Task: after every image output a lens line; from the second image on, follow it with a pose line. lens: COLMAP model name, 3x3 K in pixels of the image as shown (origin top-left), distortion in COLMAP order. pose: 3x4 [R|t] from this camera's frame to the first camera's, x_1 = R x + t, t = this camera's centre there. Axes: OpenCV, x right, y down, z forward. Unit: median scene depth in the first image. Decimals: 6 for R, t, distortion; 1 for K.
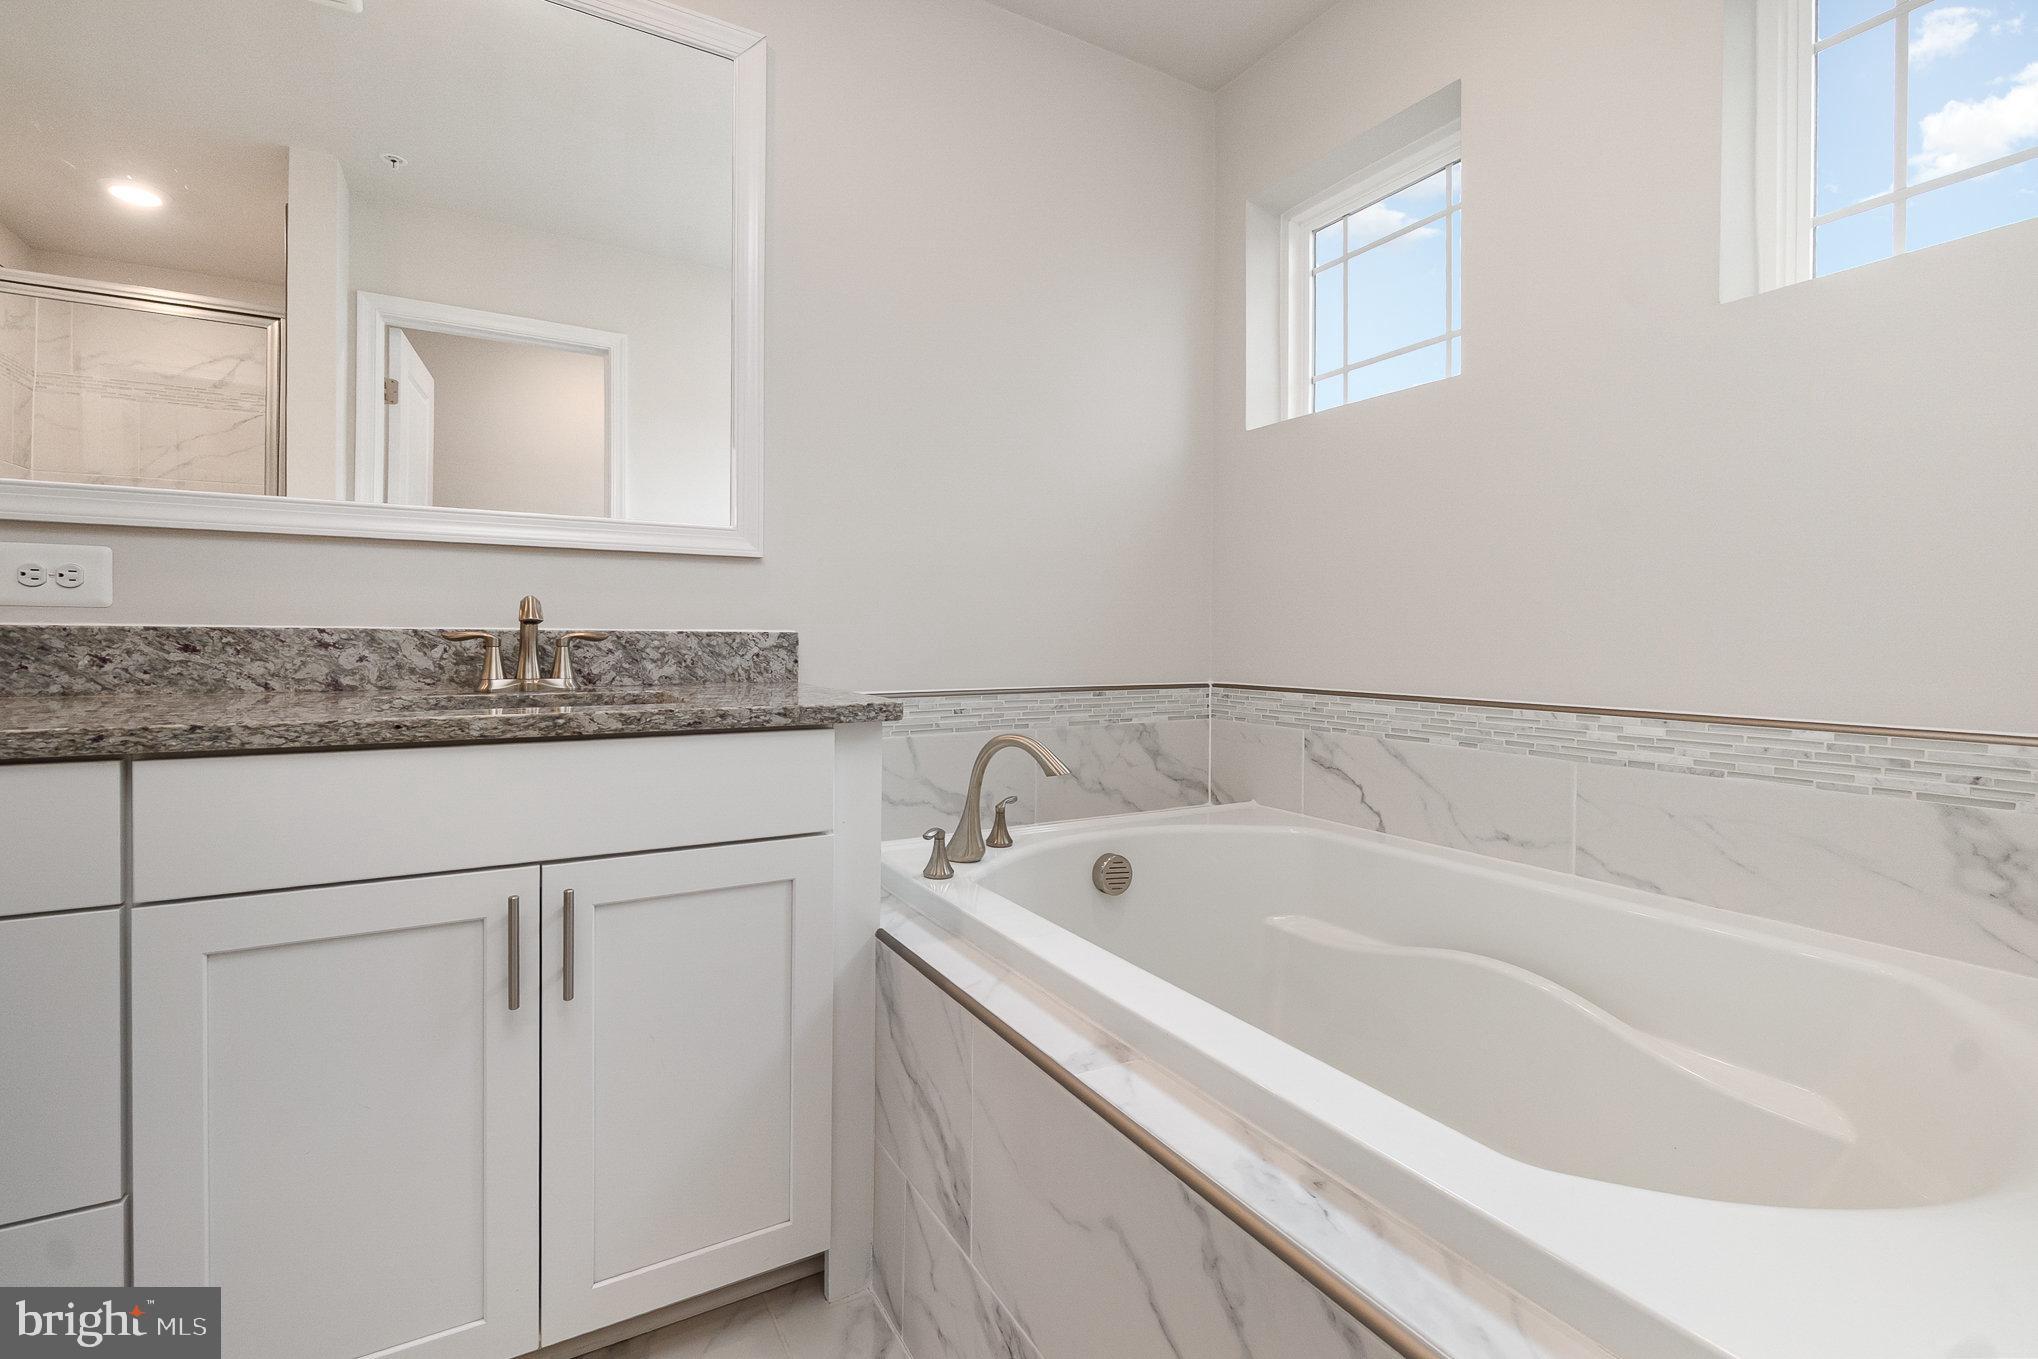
lens RADIAL K [[883.5, 0, 990.5], [0, 883.5, 636.9], [0, 0, 1]] dist [-0.004441, -0.001514]
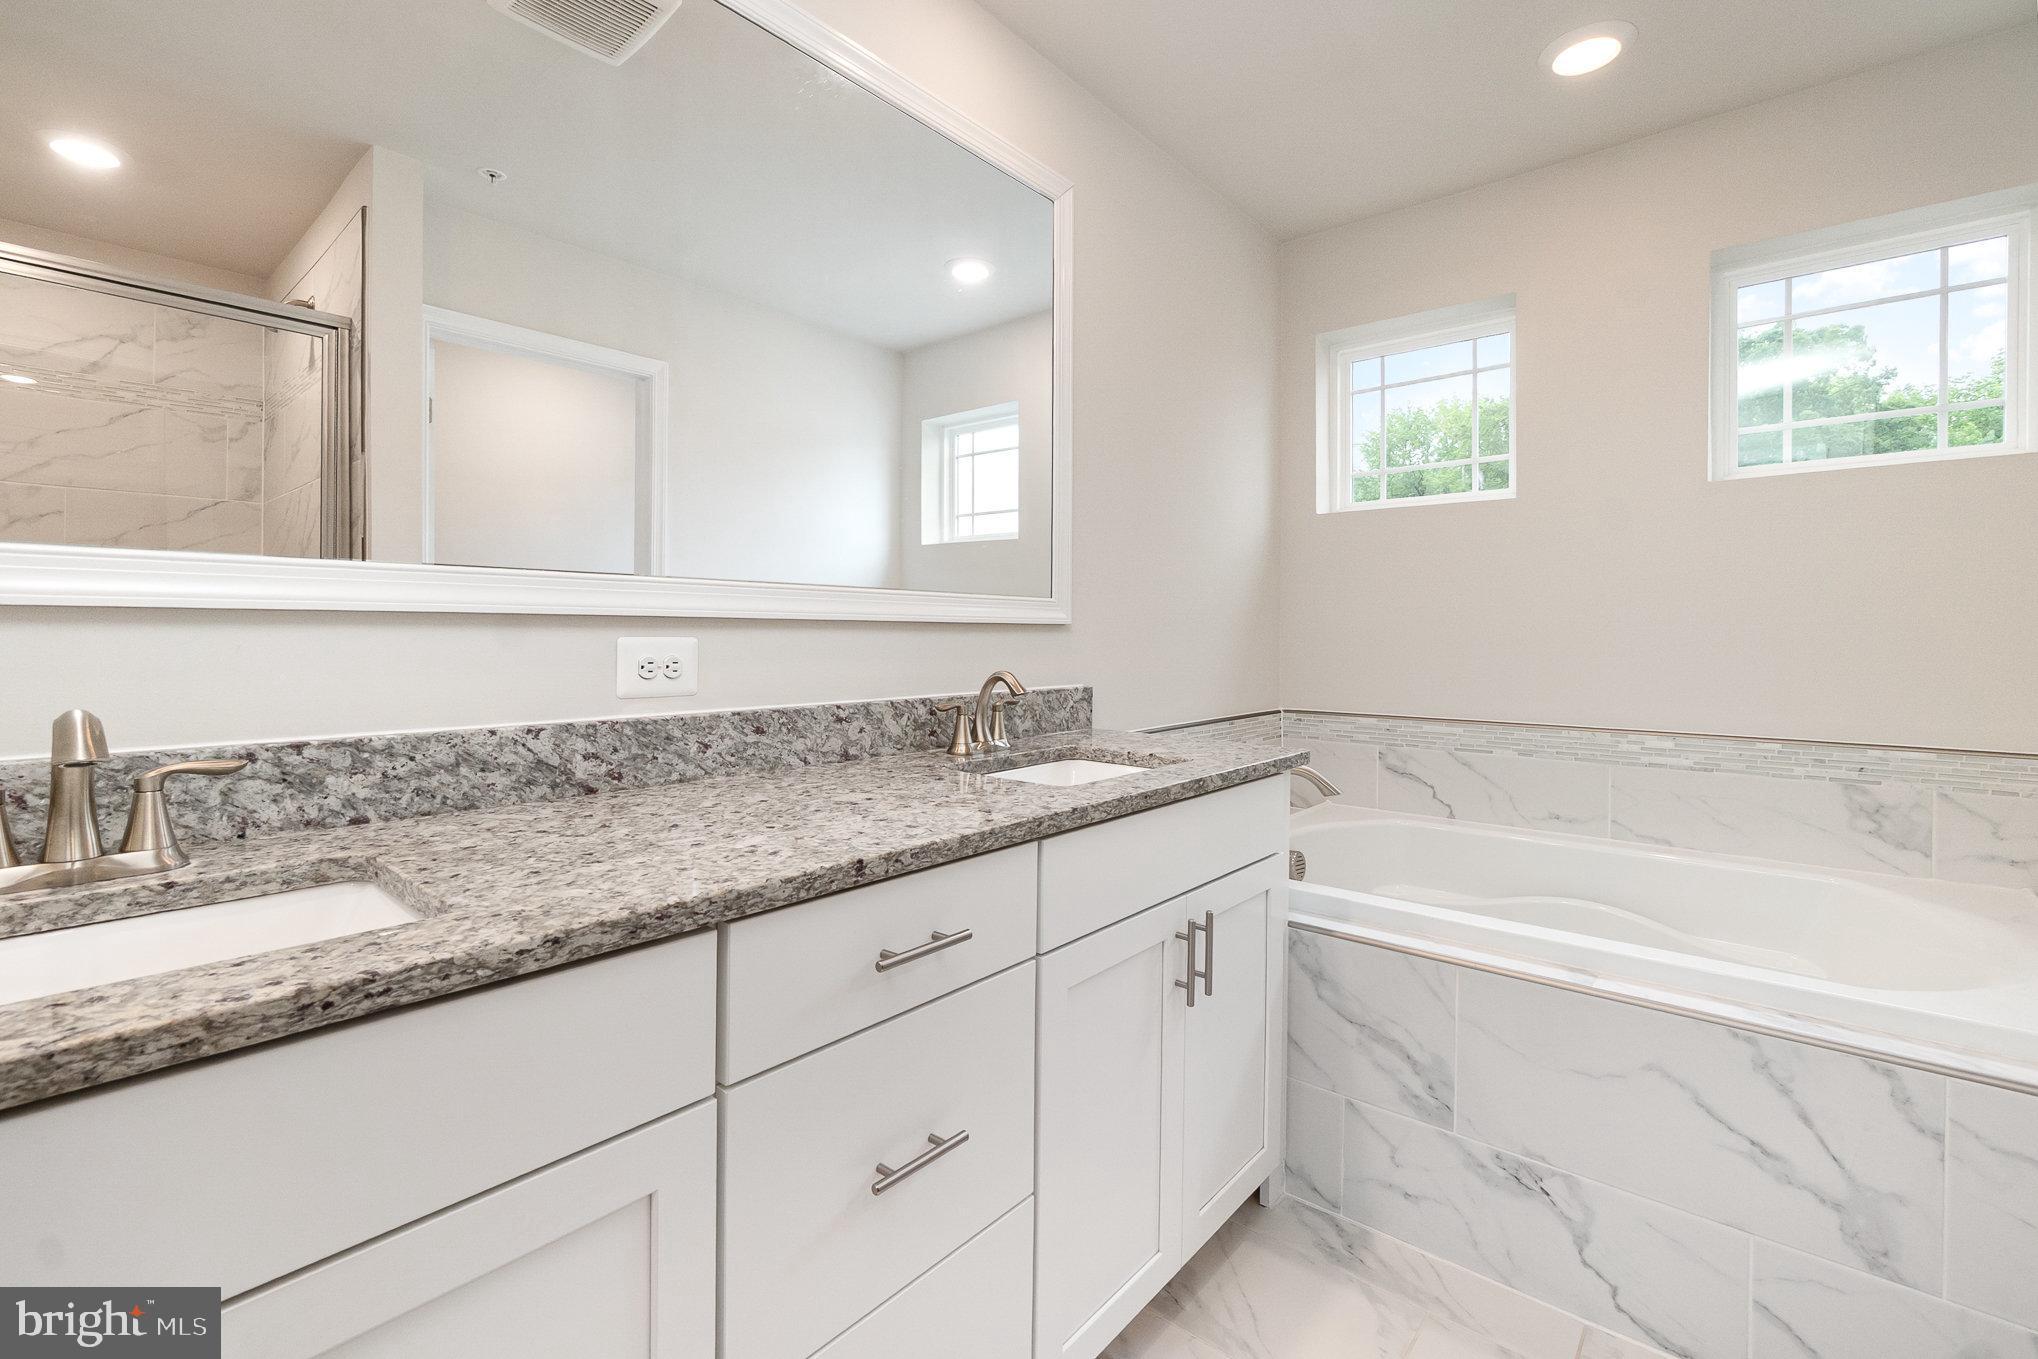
lens RADIAL K [[883.5, 0, 979.8], [0, 883.5, 630.7], [0, 0, 1]] dist [-0.004441, -0.001514]
pose [[0.946807, -0.002225, 0.321795, -0.970896], [0.002790, 0.999995, -0.001295, -0.103082], [-0.321791, 0.002124, 0.946808, -0.108366]]
